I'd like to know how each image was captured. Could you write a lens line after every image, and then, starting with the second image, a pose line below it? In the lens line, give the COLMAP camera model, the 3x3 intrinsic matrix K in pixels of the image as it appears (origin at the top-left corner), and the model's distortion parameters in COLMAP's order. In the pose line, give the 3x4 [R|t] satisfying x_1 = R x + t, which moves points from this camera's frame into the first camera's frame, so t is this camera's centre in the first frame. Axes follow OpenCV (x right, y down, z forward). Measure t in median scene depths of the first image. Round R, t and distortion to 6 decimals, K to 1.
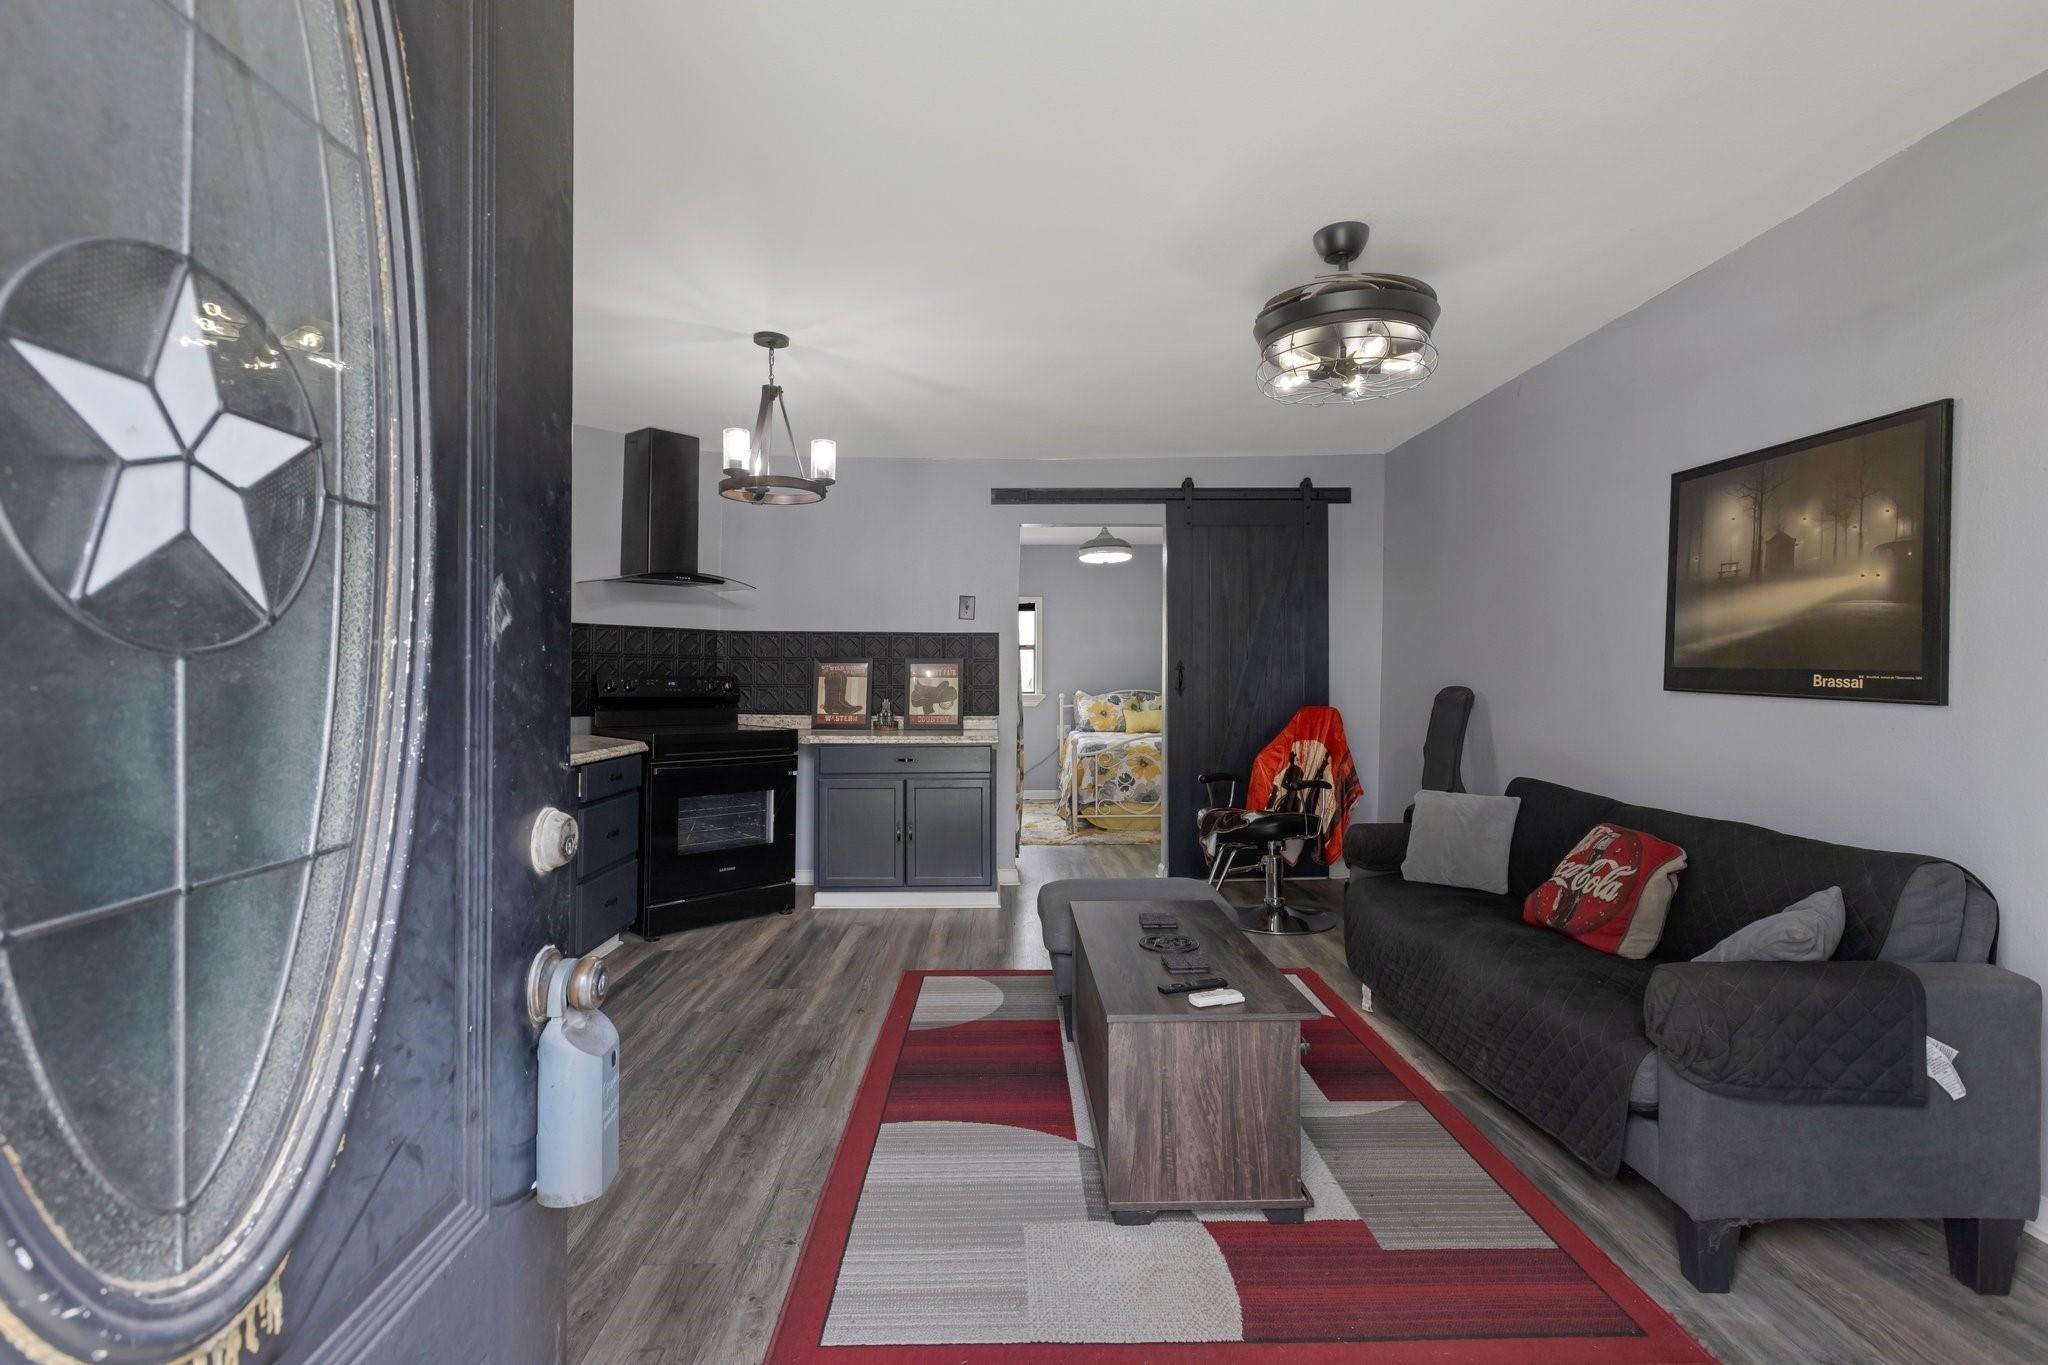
lens RADIAL K [[973.3, 0, 1015.1], [0, 973.3, 675.6], [0, 0, 1]] dist [0.000654, 0.001552]
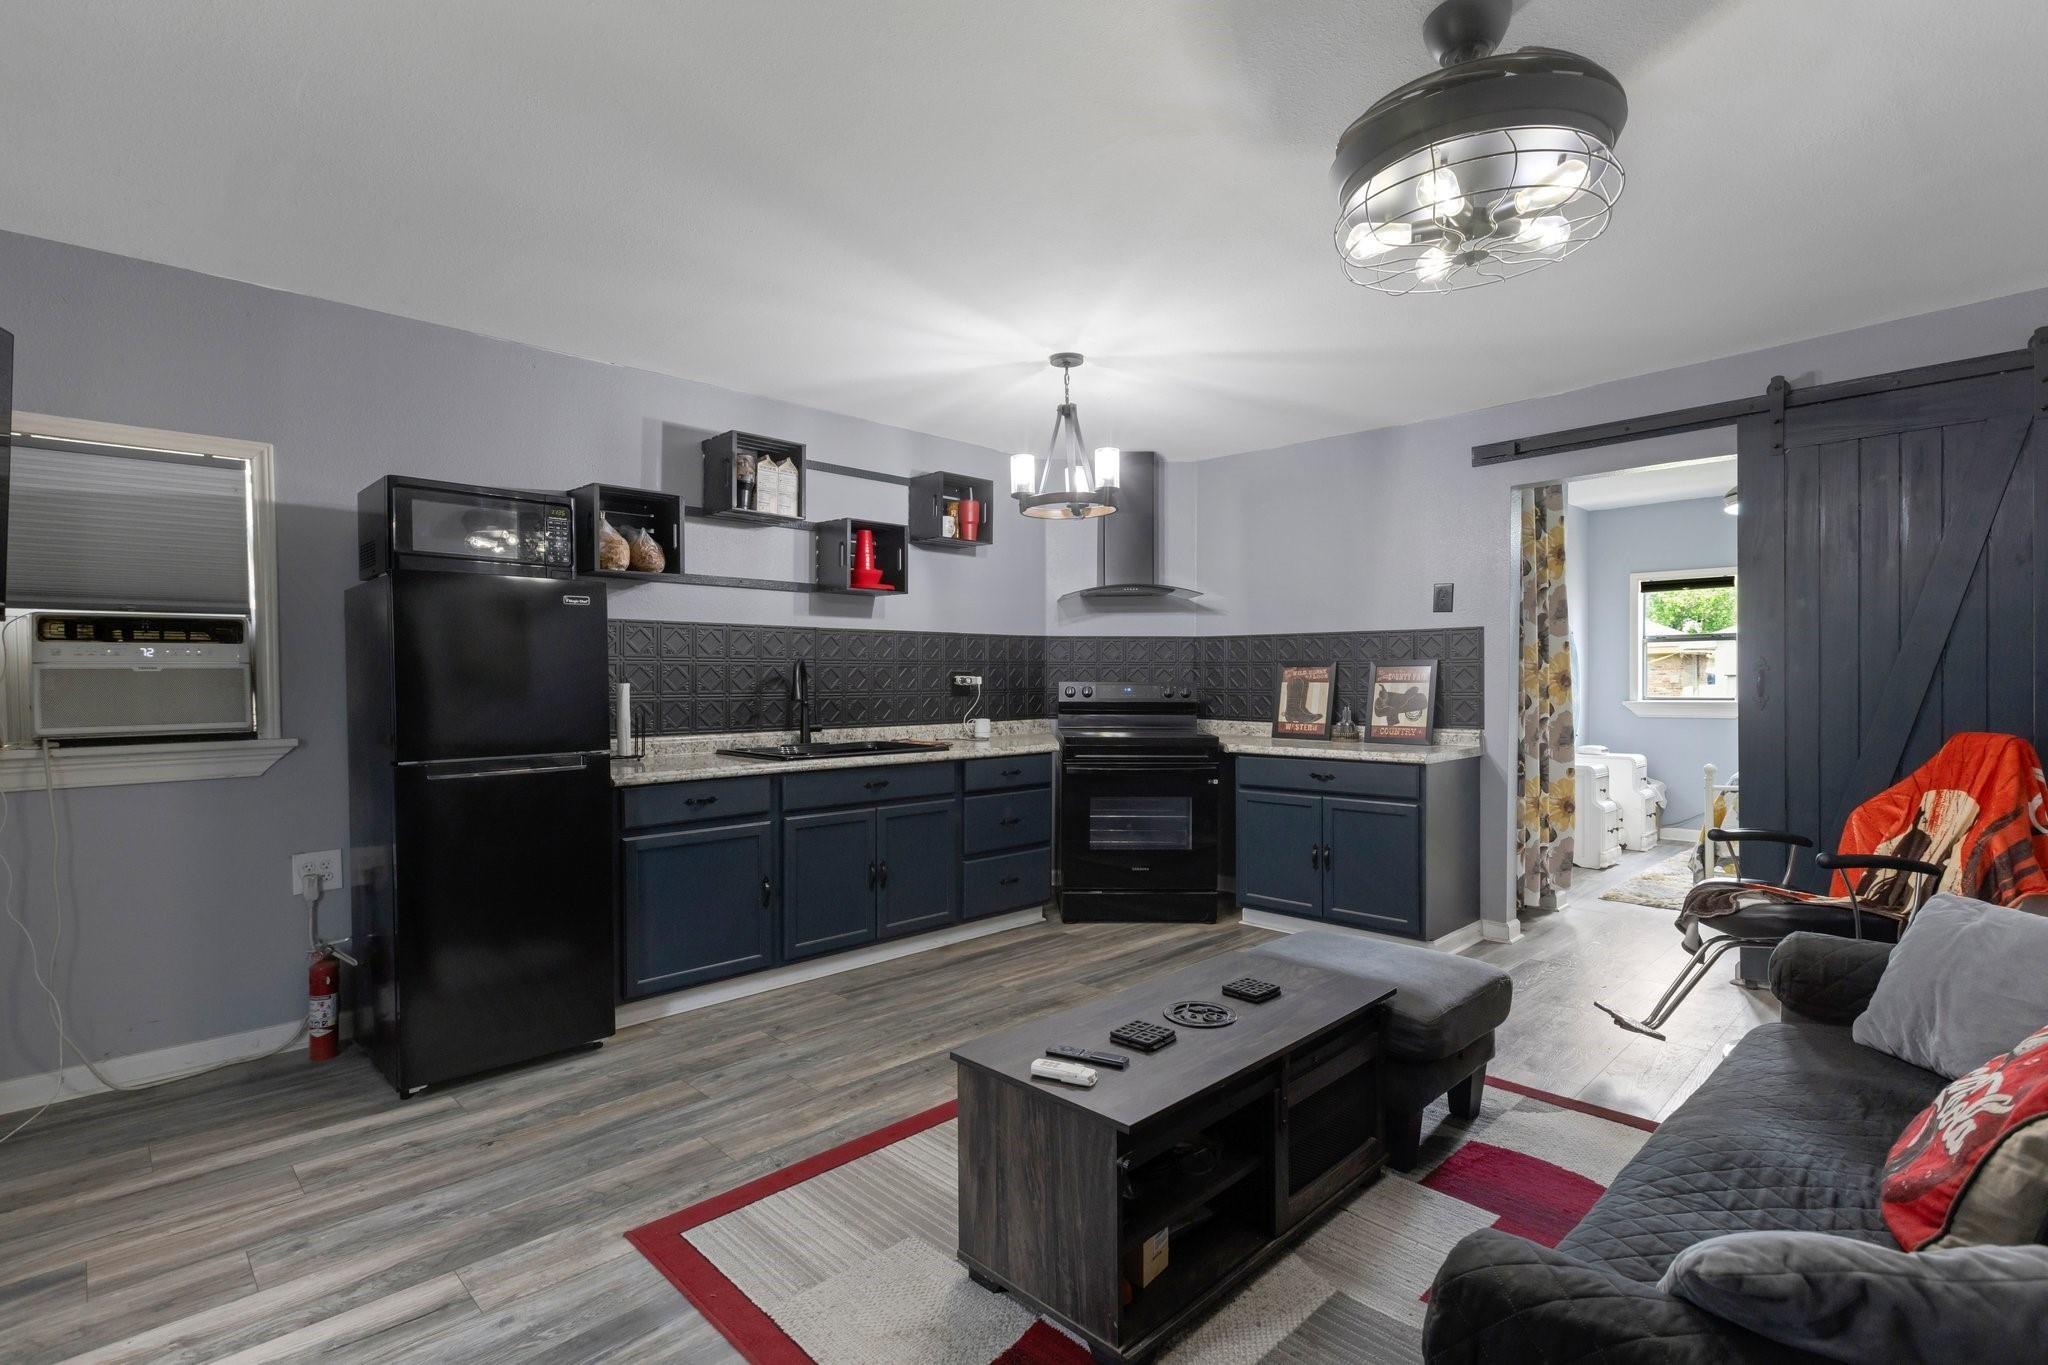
lens RADIAL K [[973.3, 0, 949.6], [0, 973.3, 693.9], [0, 0, 1]] dist [0.000654, 0.001552]
pose [[0.659510, 0.006751, -0.751666, 0.304434], [0.006917, 0.999863, 0.015049, -0.003713], [0.751664, -0.015124, 0.659373, 0.146345]]
